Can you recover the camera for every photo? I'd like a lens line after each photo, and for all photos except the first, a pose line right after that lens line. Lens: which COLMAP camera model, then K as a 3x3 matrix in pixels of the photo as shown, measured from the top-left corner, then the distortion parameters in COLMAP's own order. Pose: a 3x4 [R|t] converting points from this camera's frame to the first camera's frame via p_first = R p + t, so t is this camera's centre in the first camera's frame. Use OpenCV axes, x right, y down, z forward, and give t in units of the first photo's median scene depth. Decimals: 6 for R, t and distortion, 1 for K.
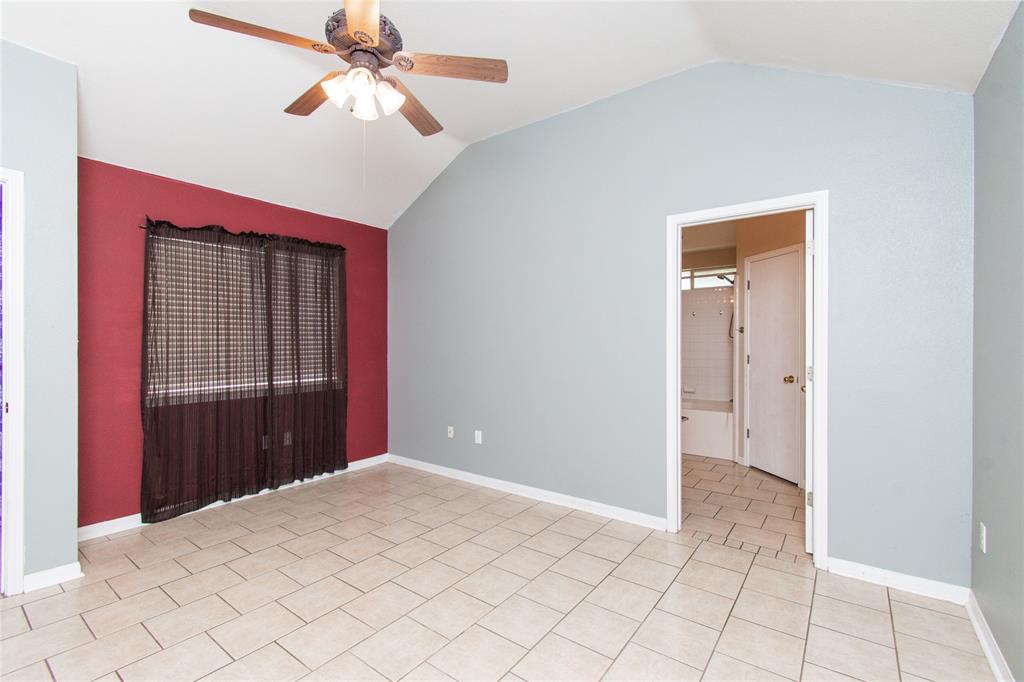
lens RADIAL K [[452.4, 0, 507.8], [0, 452.4, 345.5], [0, 0, 1]] dist [-0.000661, -0.000192]
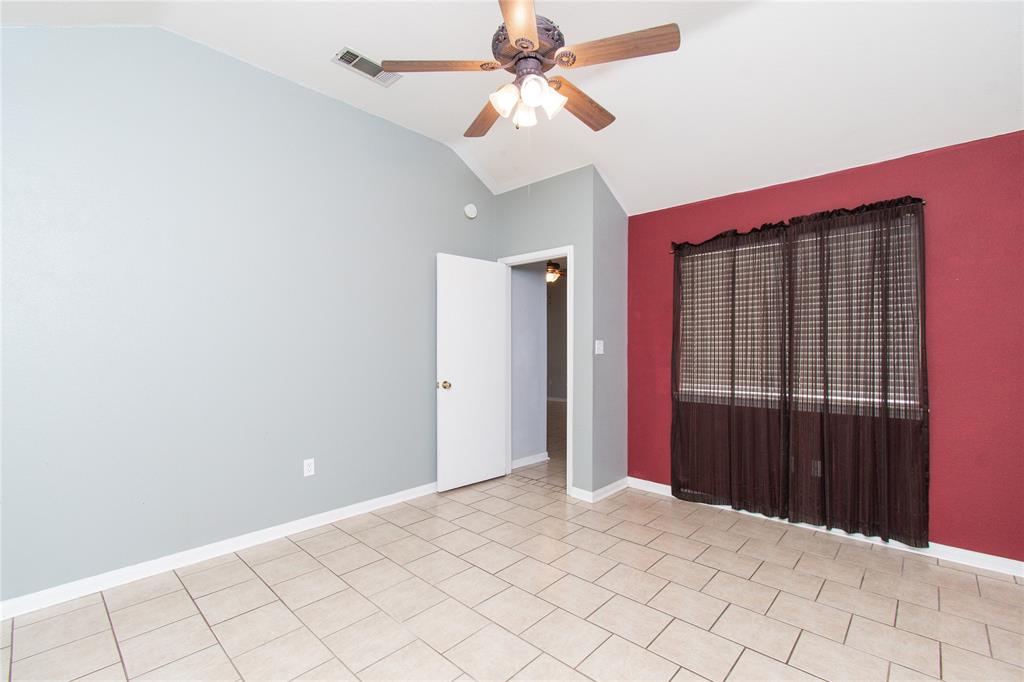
lens RADIAL K [[452.4, 0, 507.8], [0, 452.4, 345.5], [0, 0, 1]] dist [-0.000661, -0.000192]
pose [[-0.104404, -0.000934, -0.994535, 0.393178], [-0.007649, 0.999971, -0.000136, -0.005826], [0.994506, 0.007593, -0.104408, 0.593288]]
